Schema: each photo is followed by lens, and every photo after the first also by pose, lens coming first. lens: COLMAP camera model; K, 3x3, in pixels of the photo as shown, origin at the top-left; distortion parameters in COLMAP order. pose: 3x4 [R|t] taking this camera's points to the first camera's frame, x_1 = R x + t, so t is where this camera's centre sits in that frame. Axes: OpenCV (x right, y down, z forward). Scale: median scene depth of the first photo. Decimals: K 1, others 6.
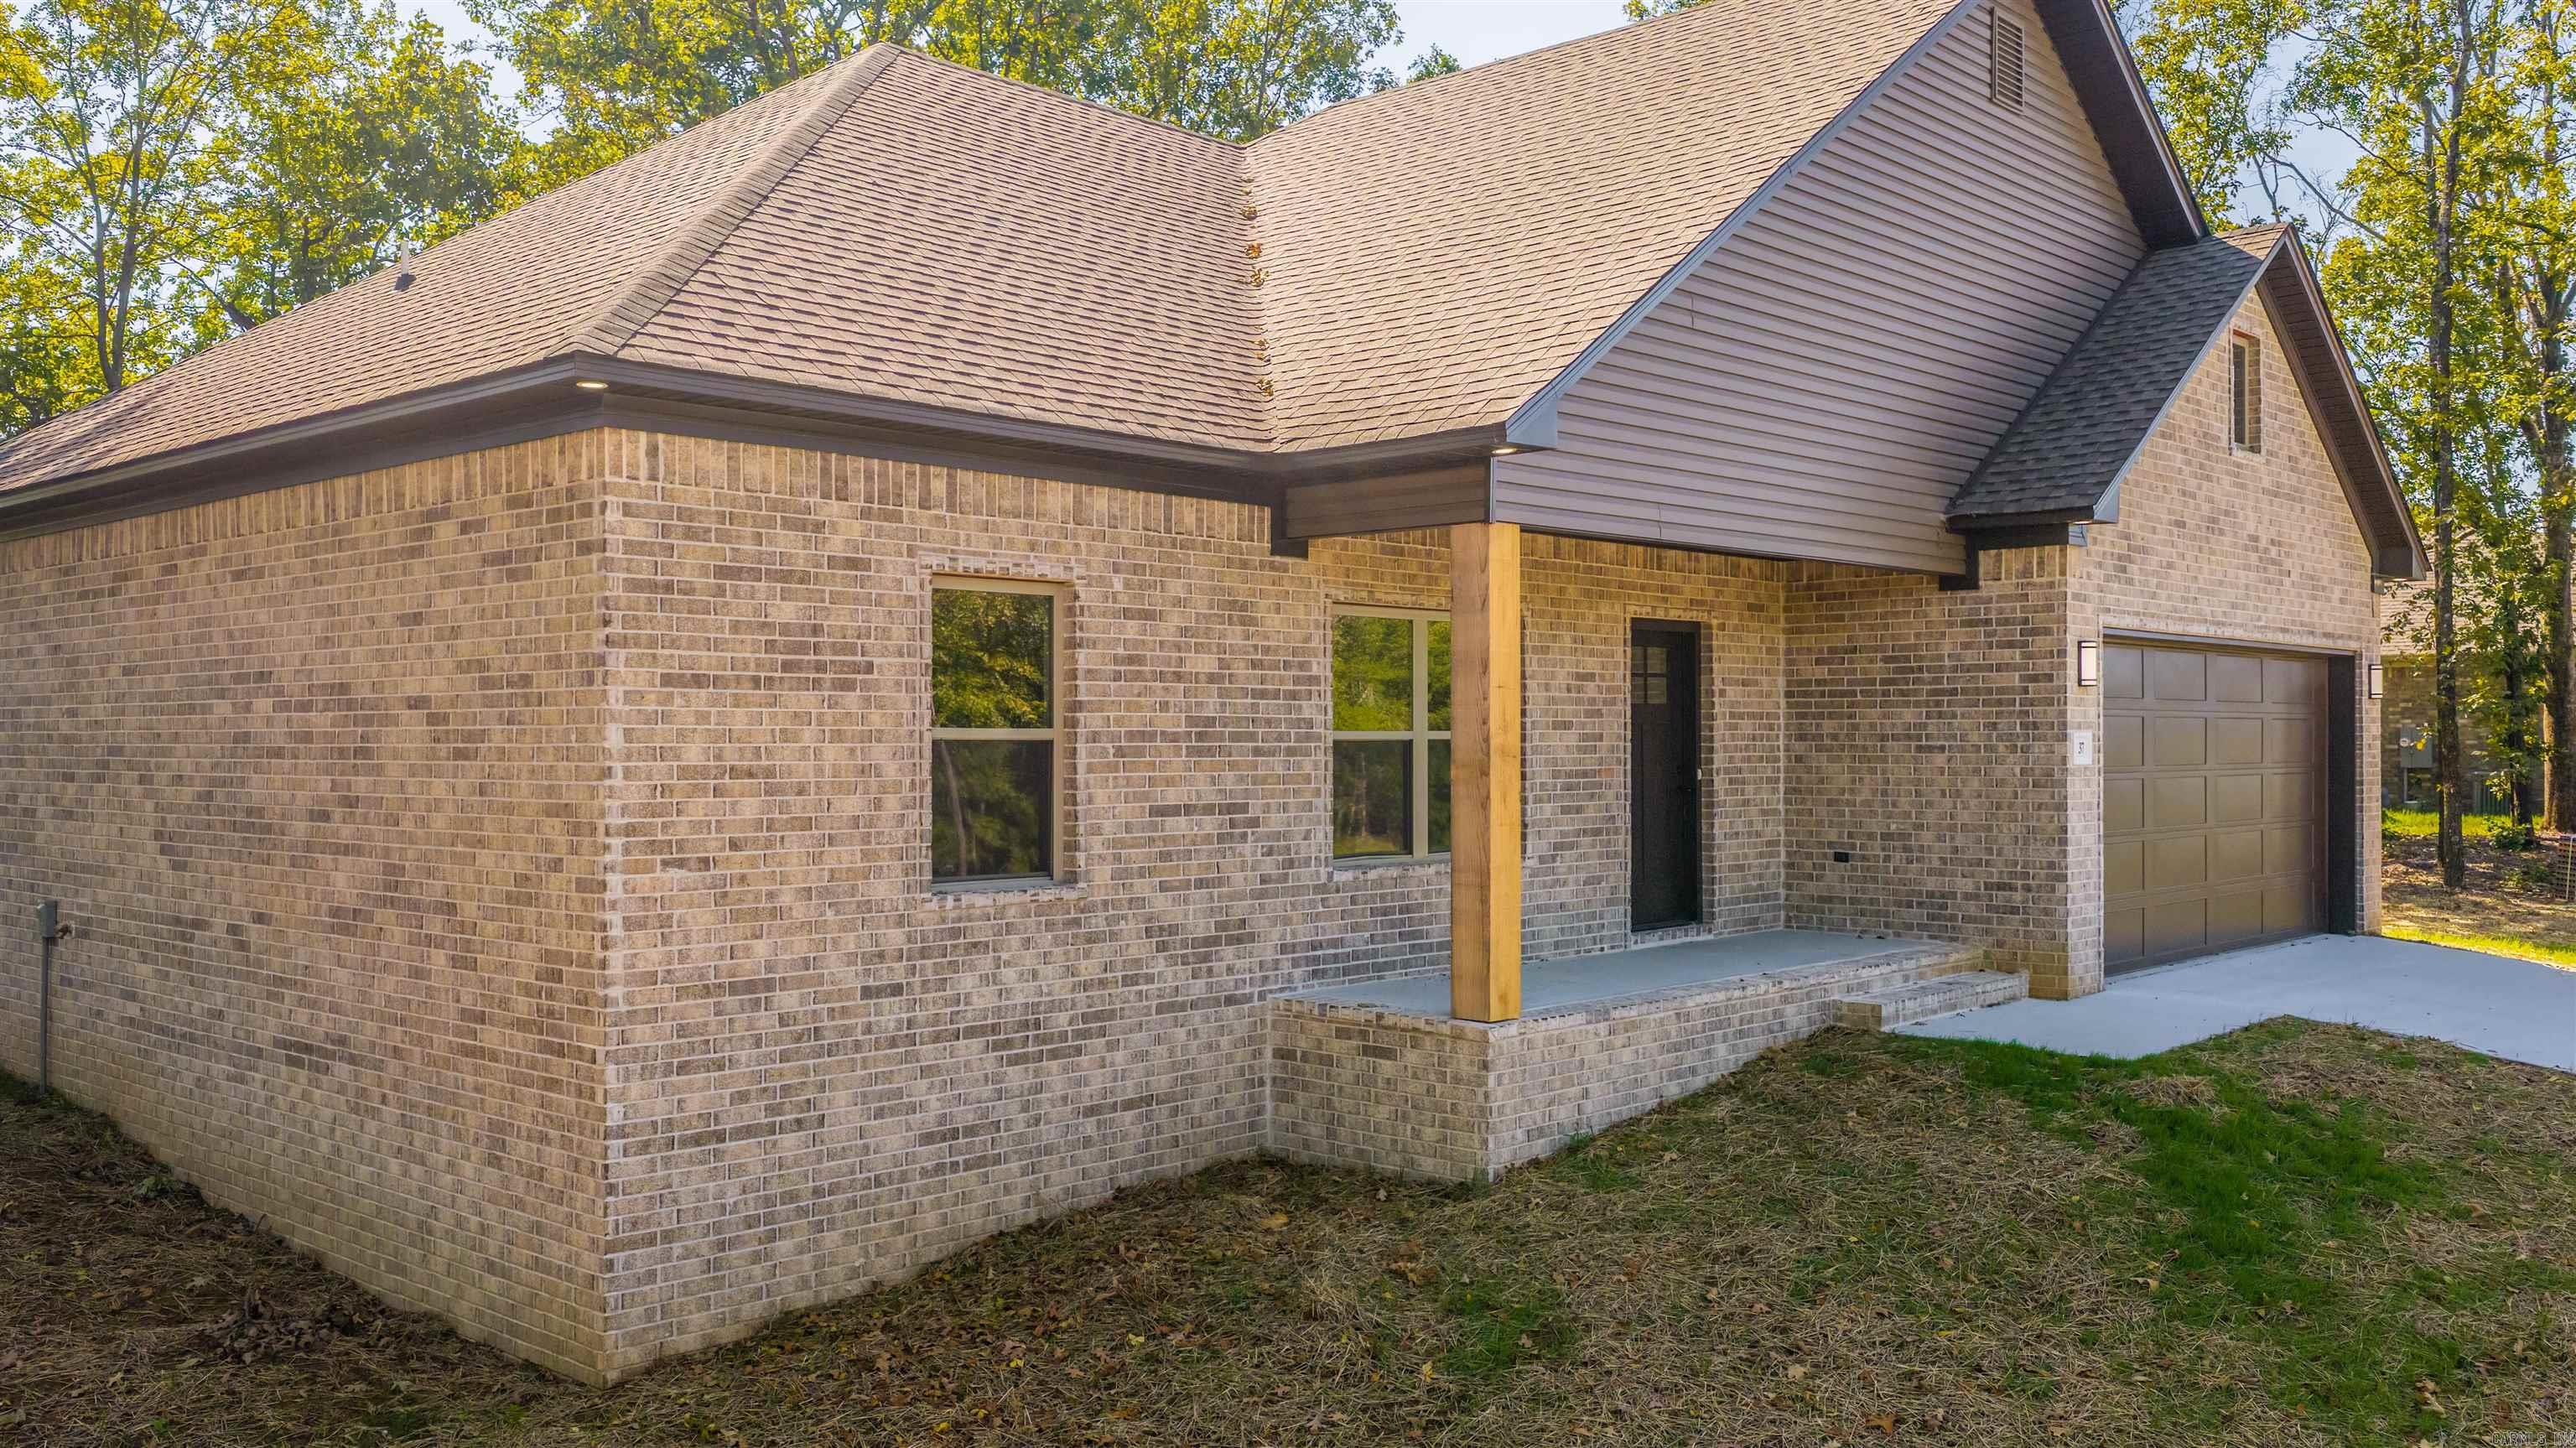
lens RADIAL K [[2128.3, 0, 1288.0], [0, 2128.3, 735.4], [0, 0, 1]] dist [0.050245, -0.101499]
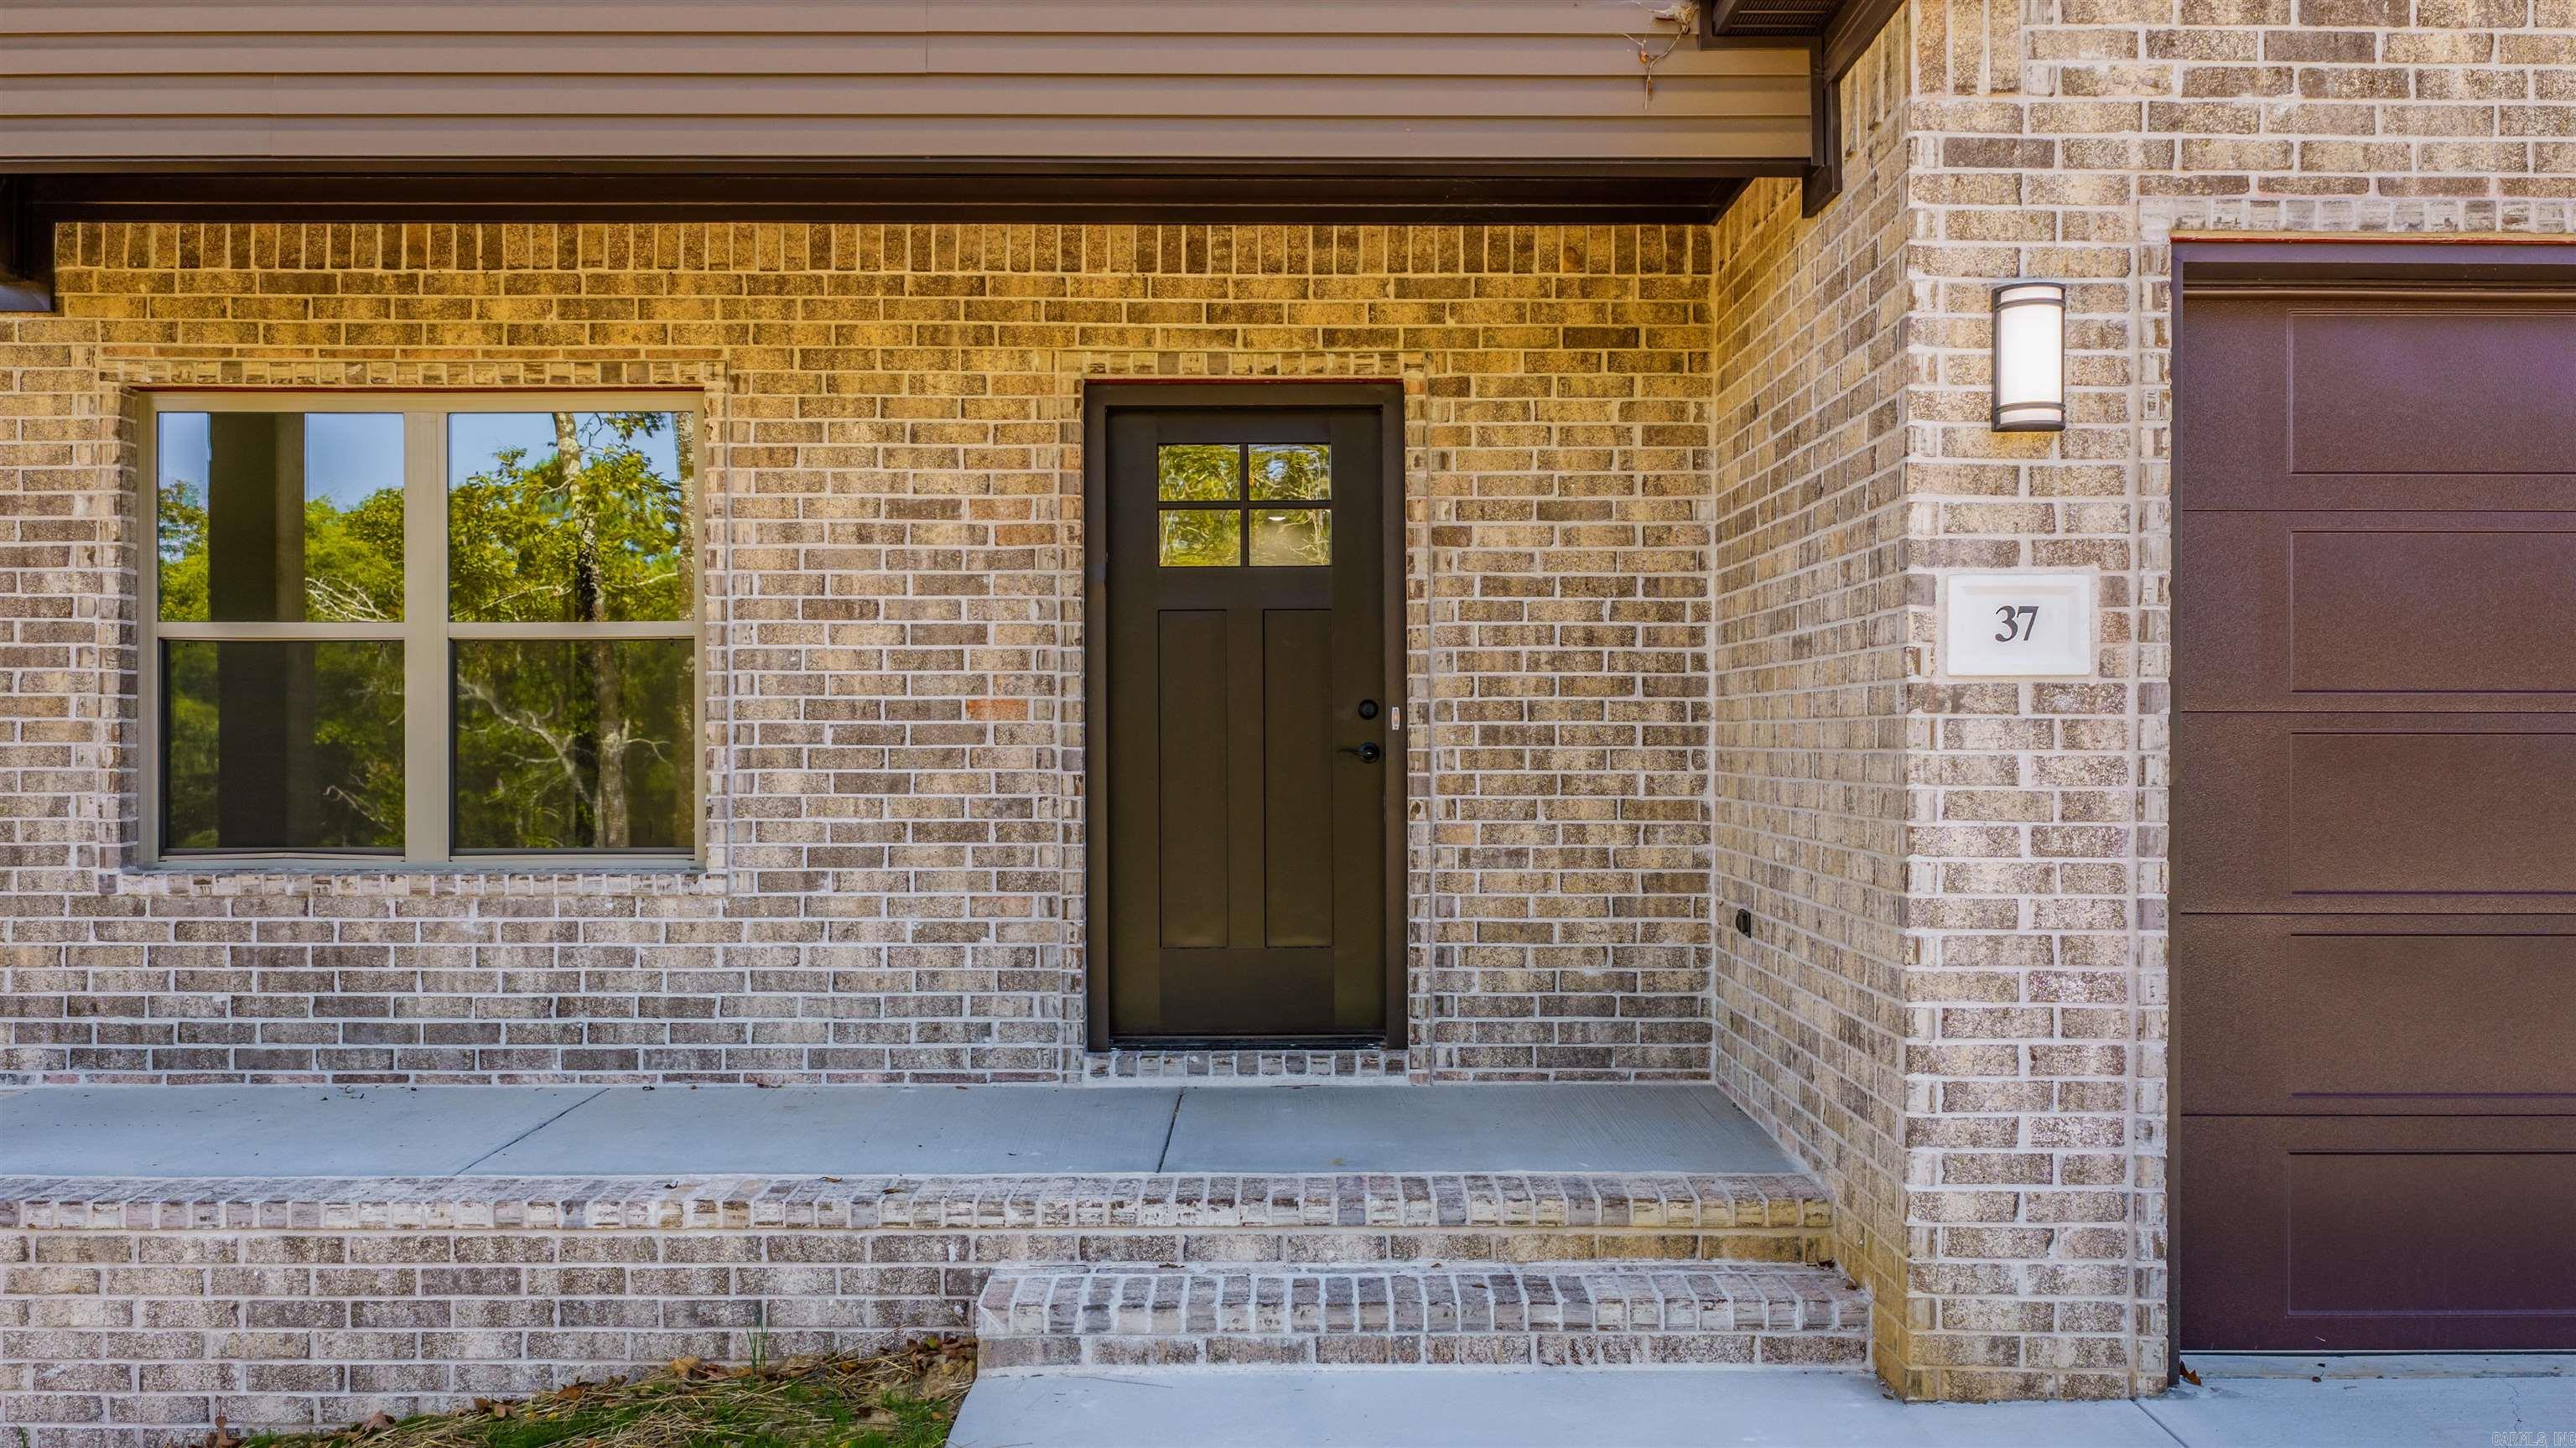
lens RADIAL K [[2161.3, 0, 1278.6], [0, 2161.3, 736.5], [0, 0, 1]] dist [0.030018, -0.066473]
pose [[0.687304, 0.002128, -0.726366, 0.535005], [-0.000958, 0.999997, 0.002023, 0.022327], [0.726369, -0.000694, 0.687305, 0.701620]]
